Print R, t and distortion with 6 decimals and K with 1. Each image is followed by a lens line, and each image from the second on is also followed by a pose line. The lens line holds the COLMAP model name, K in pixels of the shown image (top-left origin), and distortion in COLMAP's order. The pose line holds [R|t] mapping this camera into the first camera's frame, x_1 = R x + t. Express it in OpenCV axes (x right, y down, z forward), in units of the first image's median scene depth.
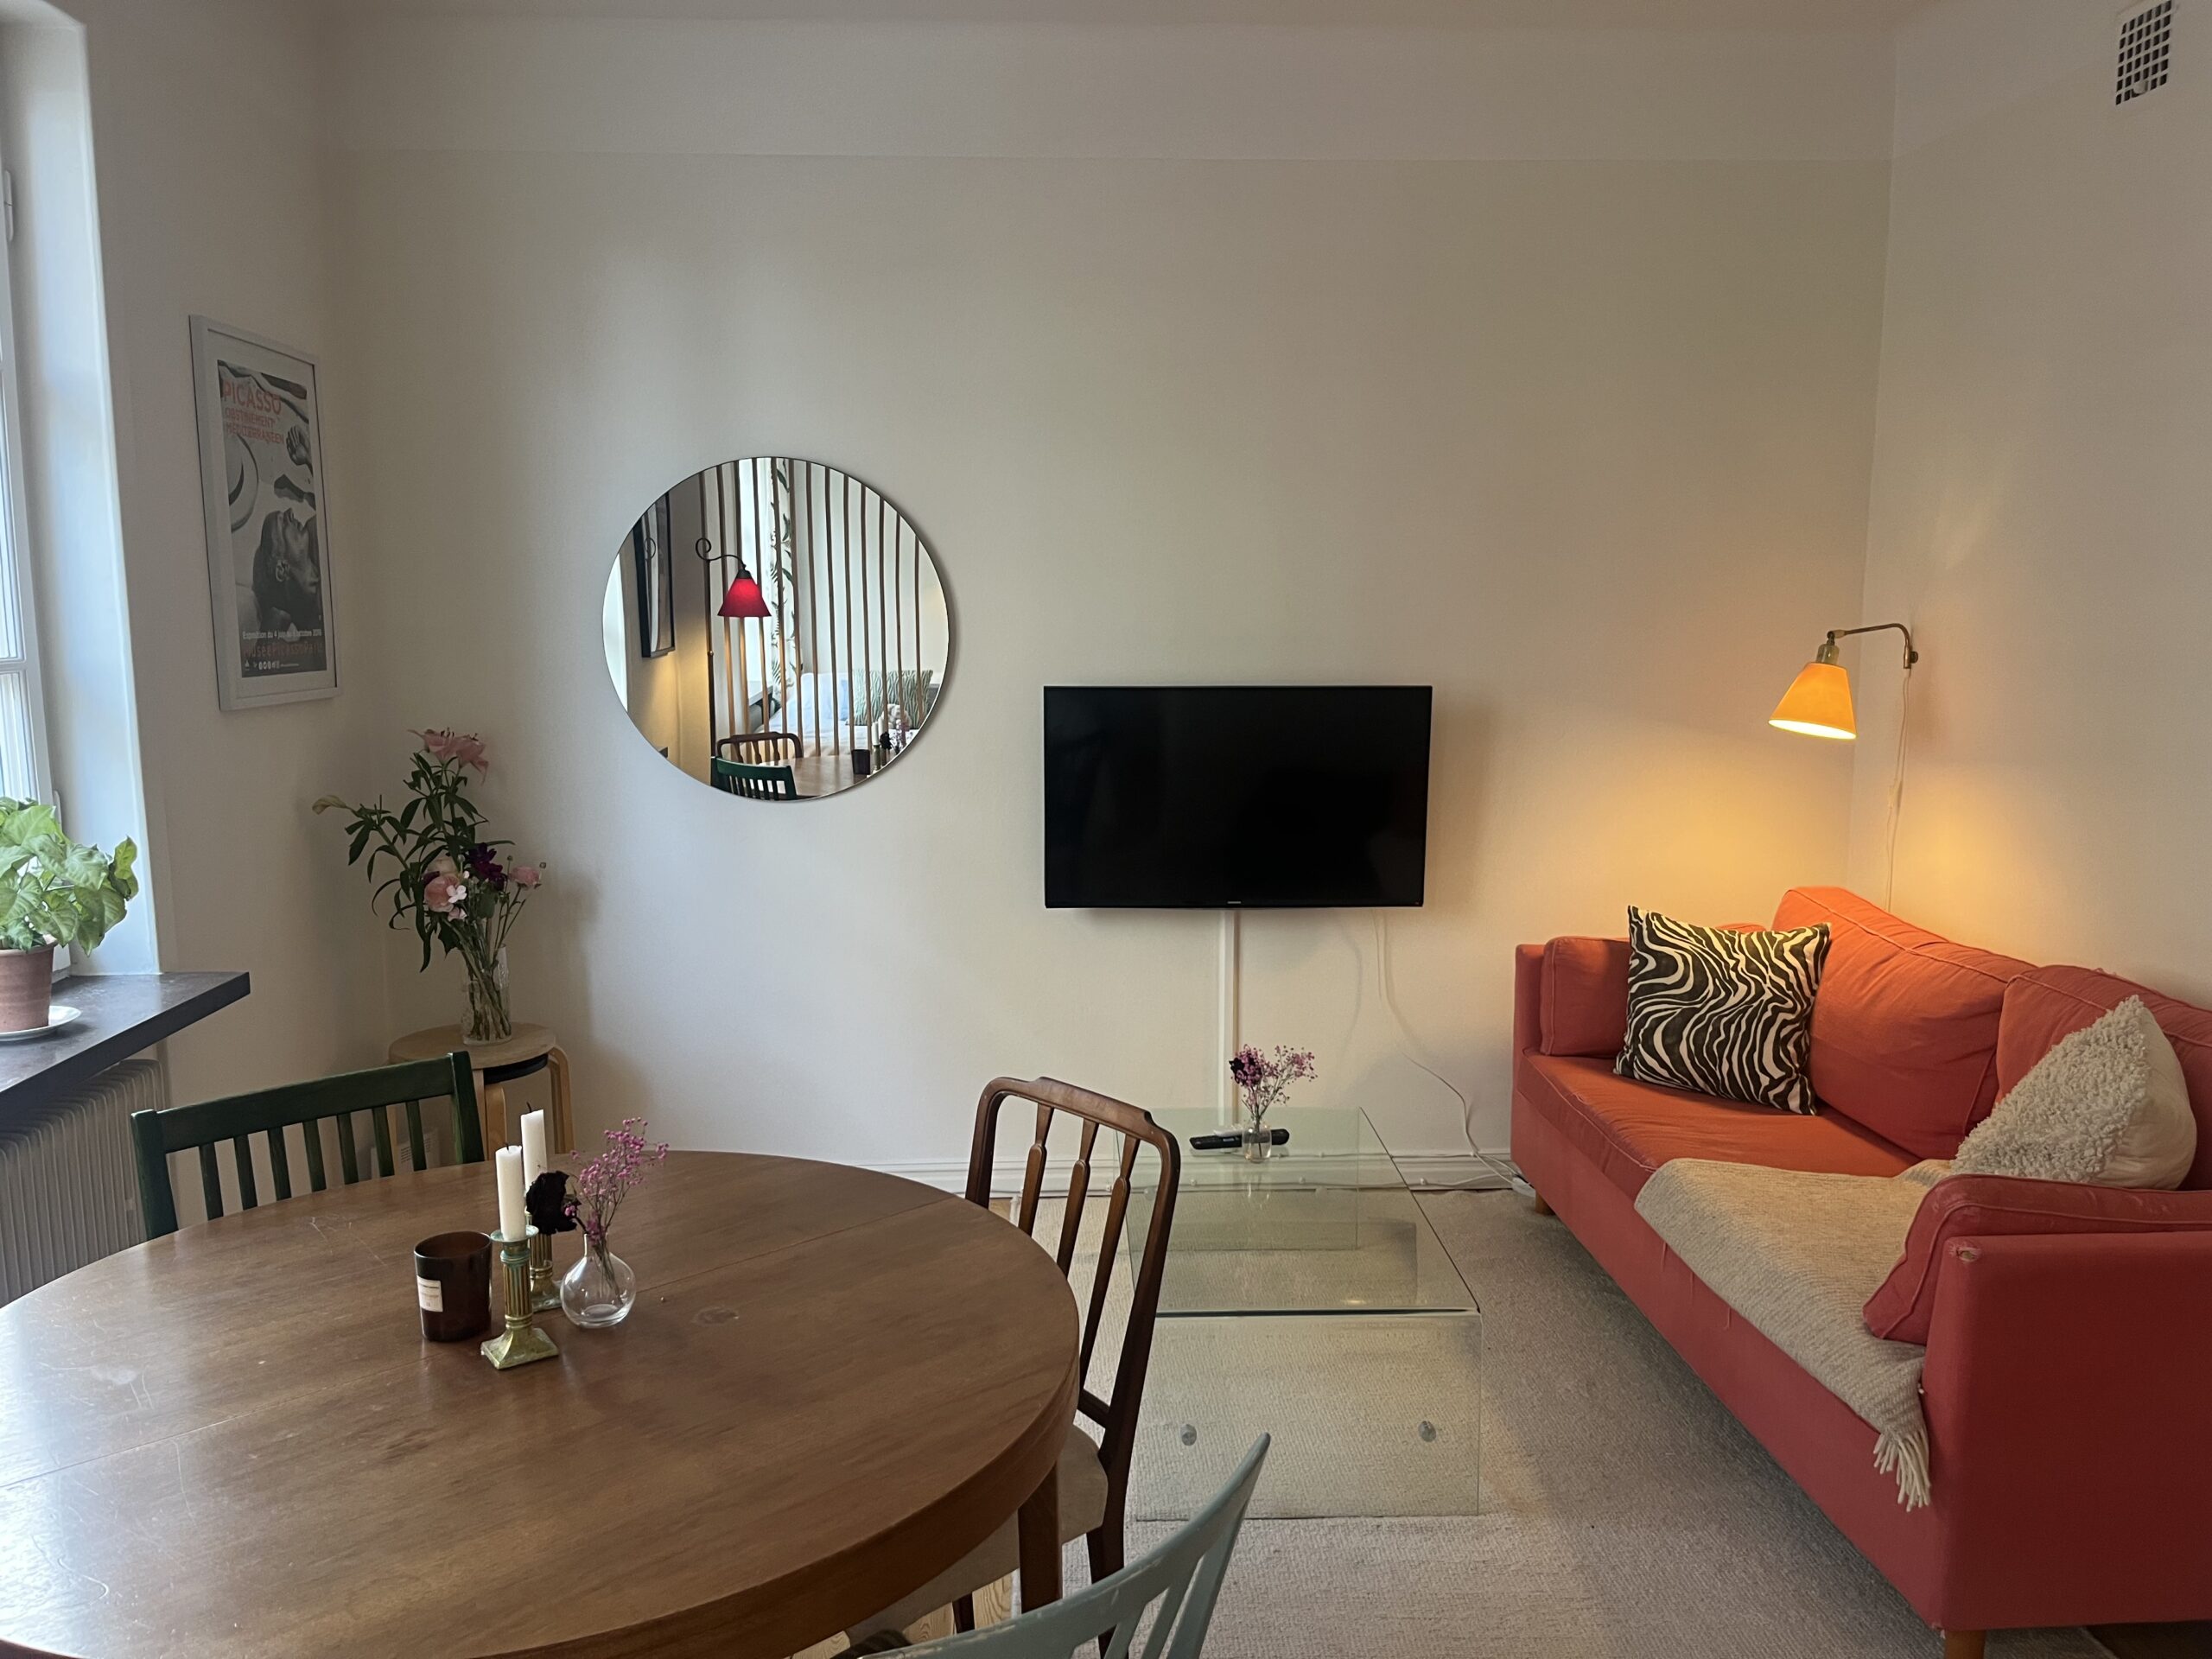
lens RADIAL K [[1679.8, 0, 1096.1], [0, 1679.8, 842.5], [0, 0, 1]] dist [0.058017, -0.094604]
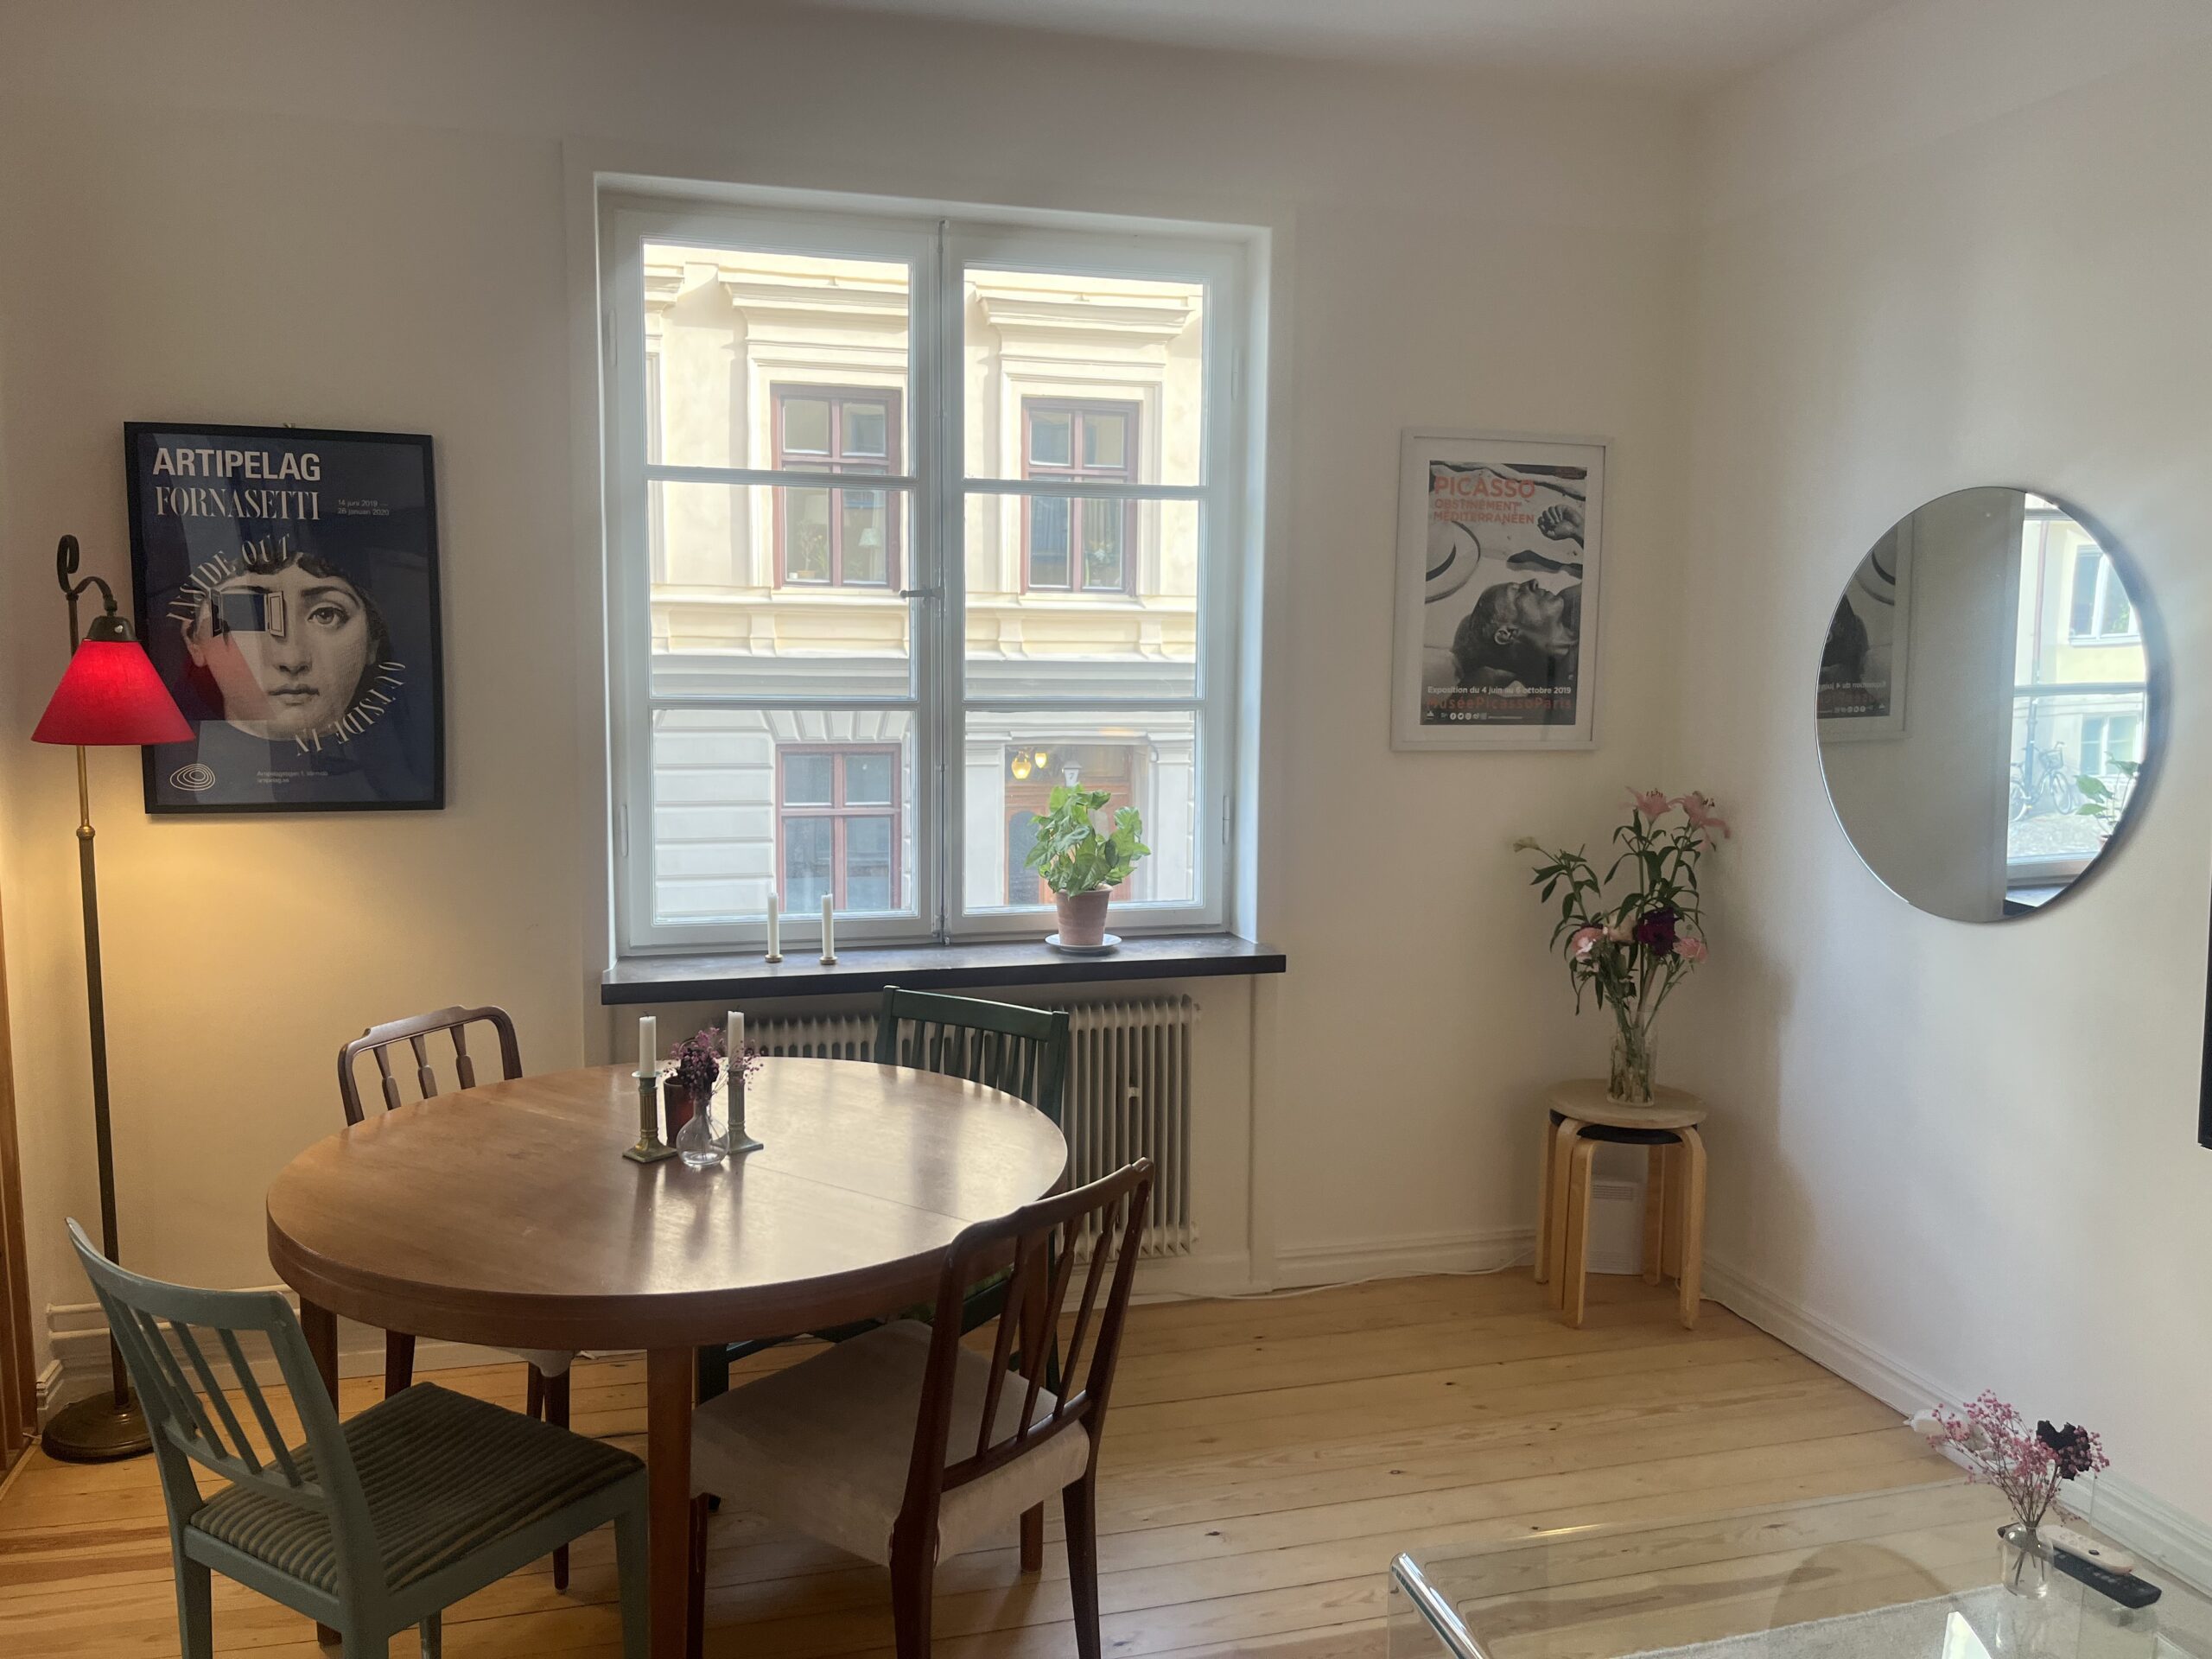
lens RADIAL K [[1679.8, 0, 1096.1], [0, 1679.8, 842.5], [0, 0, 1]] dist [0.058017, -0.094604]
pose [[0.223811, 0.111548, -0.968228, 0.566438], [-0.147175, 0.985905, 0.079565, -0.071358], [0.963456, 0.124691, 0.237074, 0.476131]]
